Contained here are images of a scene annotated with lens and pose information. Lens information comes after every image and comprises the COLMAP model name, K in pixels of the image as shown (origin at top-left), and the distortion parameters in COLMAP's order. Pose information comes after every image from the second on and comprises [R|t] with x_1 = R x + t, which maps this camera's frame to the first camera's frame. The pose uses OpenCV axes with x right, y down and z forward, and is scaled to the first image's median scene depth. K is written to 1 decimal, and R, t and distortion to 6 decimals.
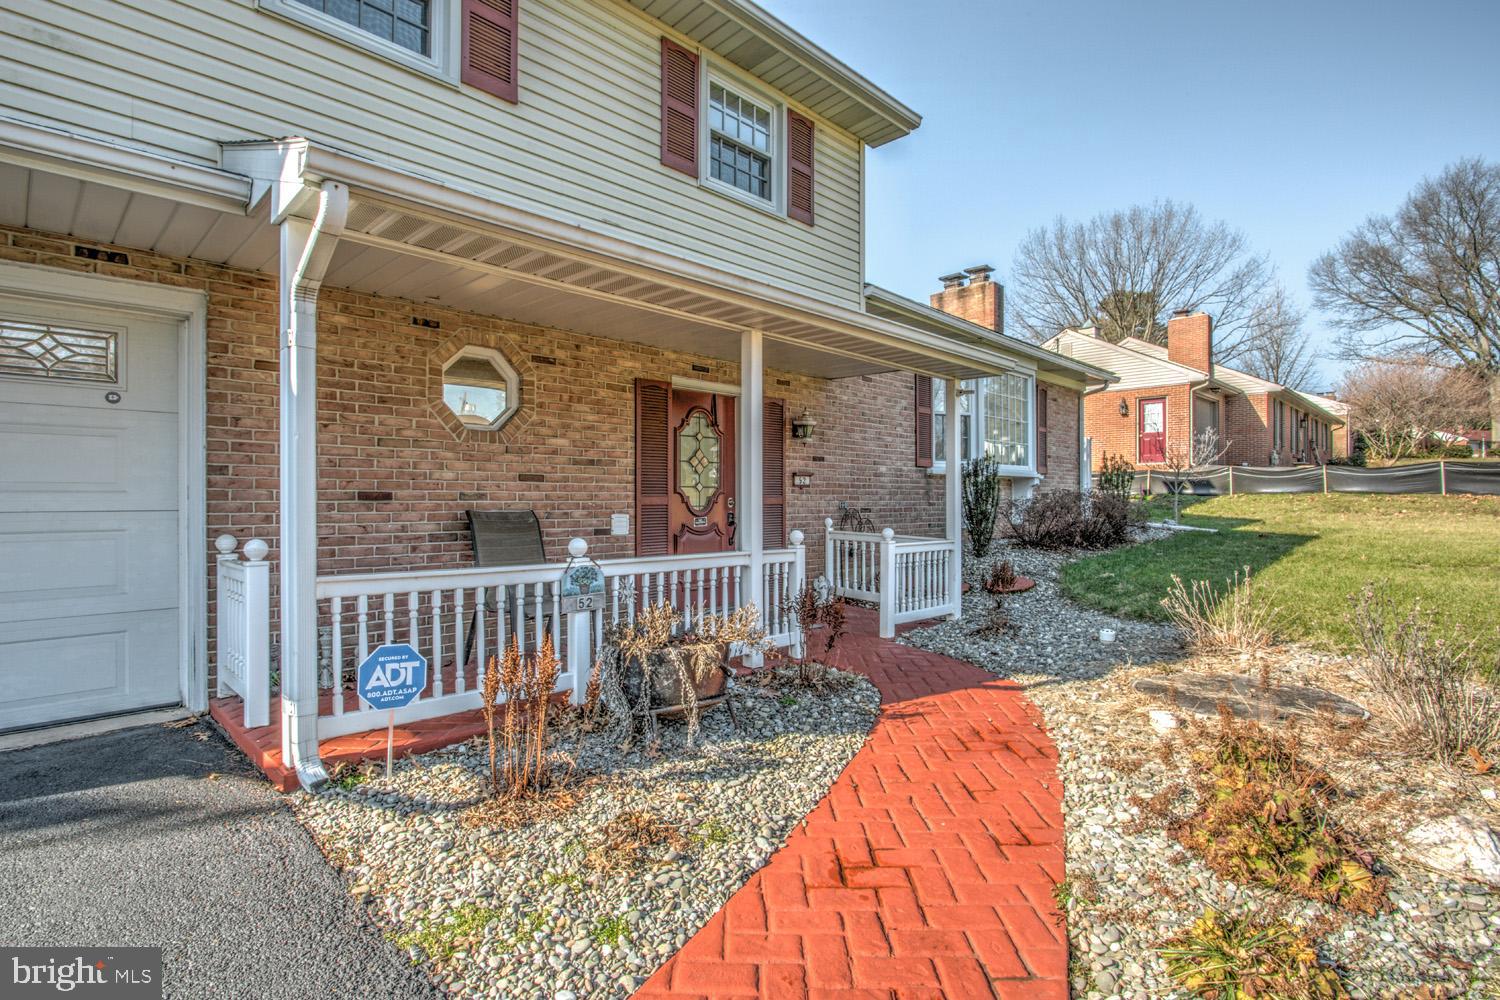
lens RADIAL K [[731.9, 0, 752.1], [0, 731.9, 498.2], [0, 0, 1]] dist [-0.013144, 0.004081]
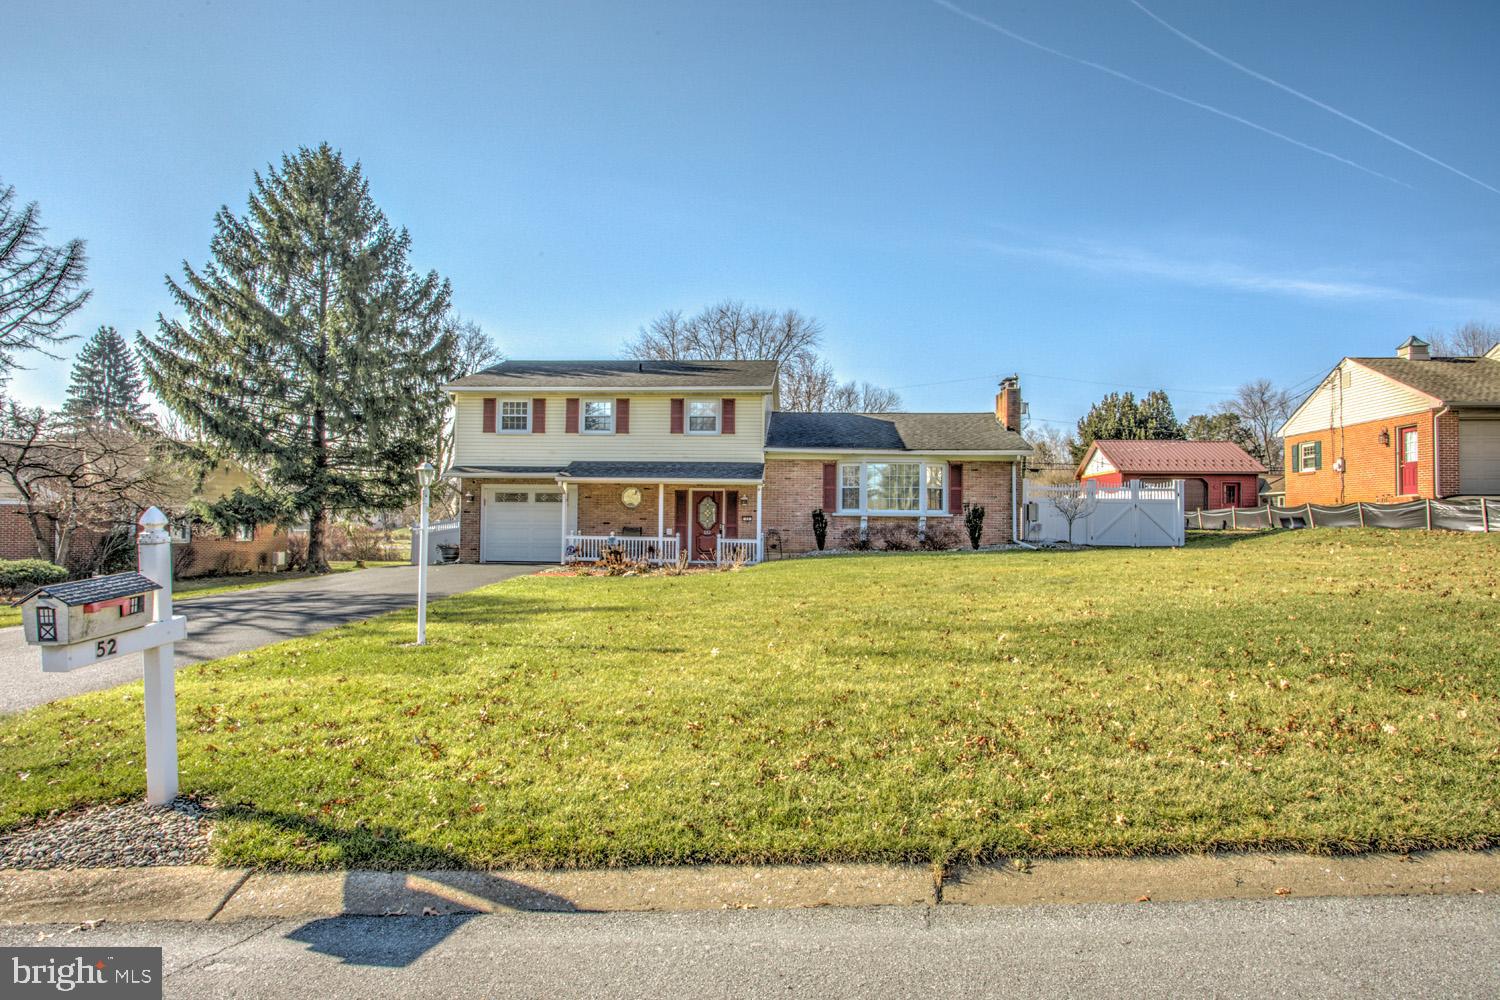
lens RADIAL K [[817.2, 0, 746.6], [0, 817.2, 495.9], [0, 0, 1]] dist [-0.002376, 0.000100]
pose [[0.654359, -0.019126, -0.755942, 2.715728], [-0.011291, 0.999322, -0.035057, -0.002422], [0.756100, 0.031475, 0.653699, -1.172062]]
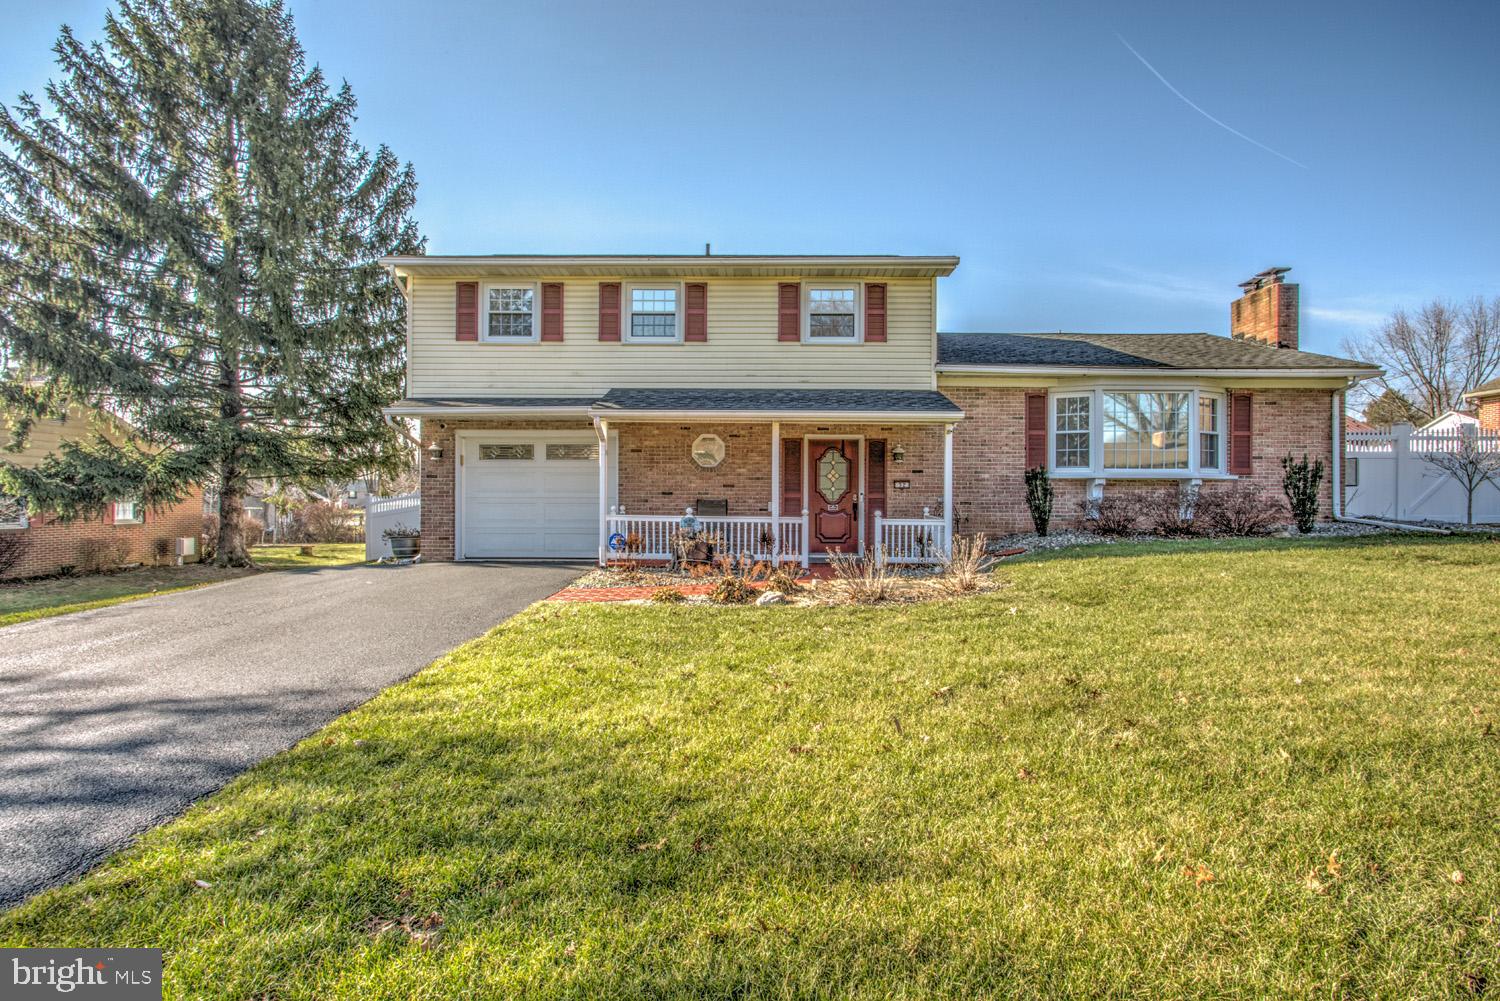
lens RADIAL K [[731.9, 0, 749.6], [0, 731.9, 497.6], [0, 0, 1]] dist [-0.013144, 0.004081]
pose [[0.692028, 0.001701, -0.721869, 1.171833], [-0.004866, 0.999985, -0.002309, 0.012389], [0.721855, 0.005110, 0.692026, -0.481814]]
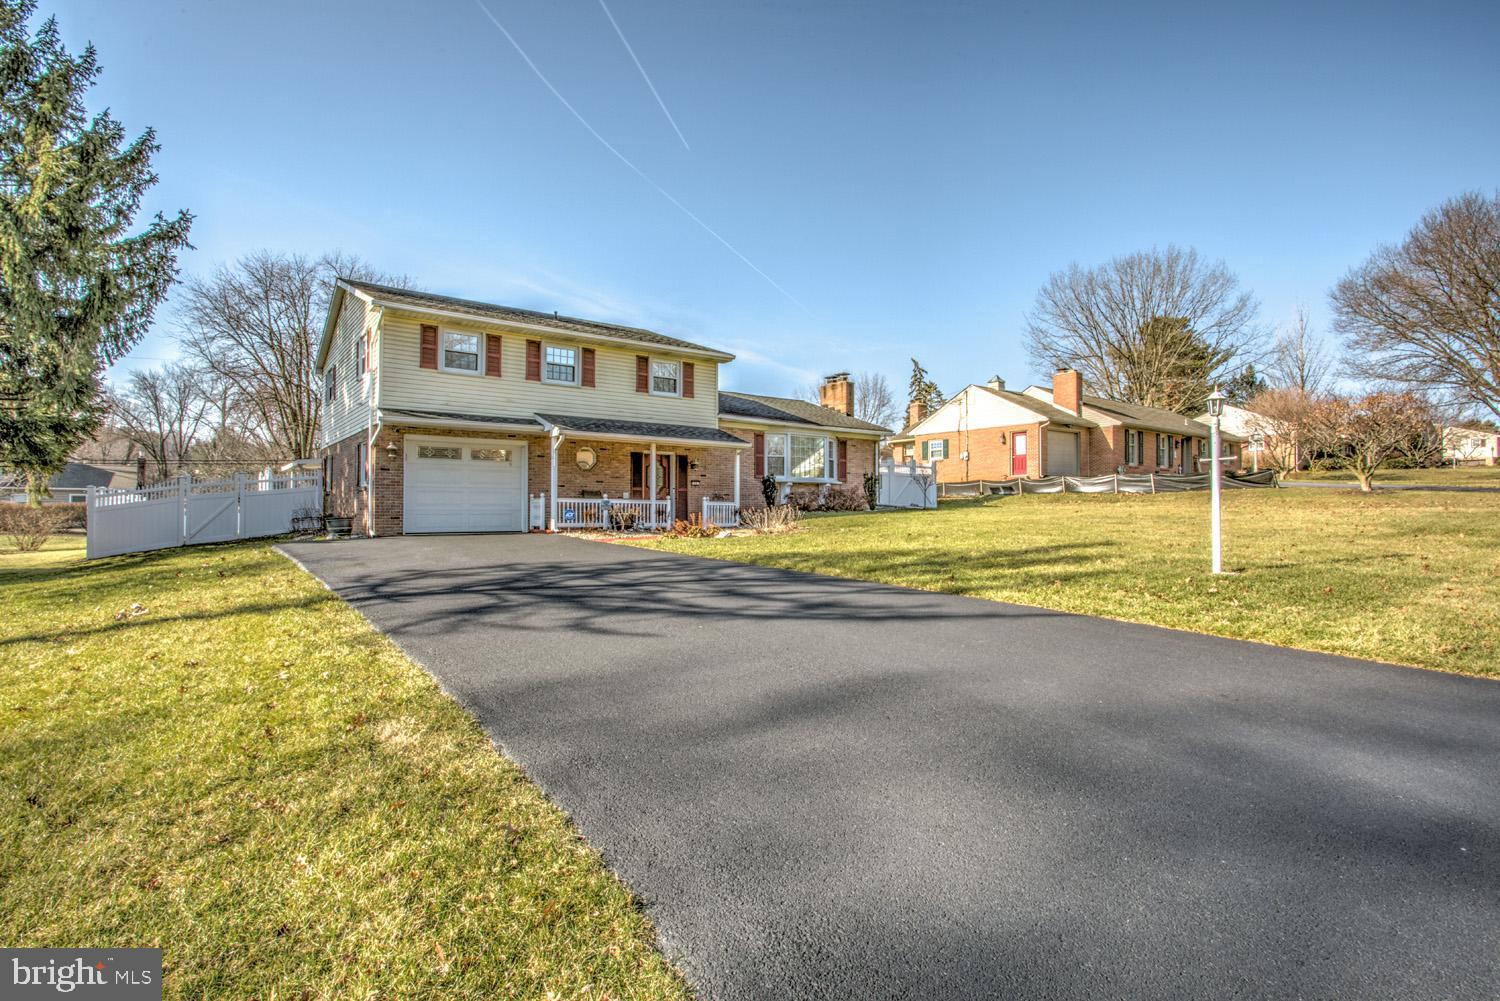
lens RADIAL K [[731.9, 0, 747.2], [0, 731.9, 499.7], [0, 0, 1]] dist [-0.013144, 0.004081]
pose [[0.987837, -0.000077, -0.155495, 0.790278], [-0.002418, 0.999871, -0.015858, 0.093750], [0.155476, 0.016041, 0.987709, -1.981175]]
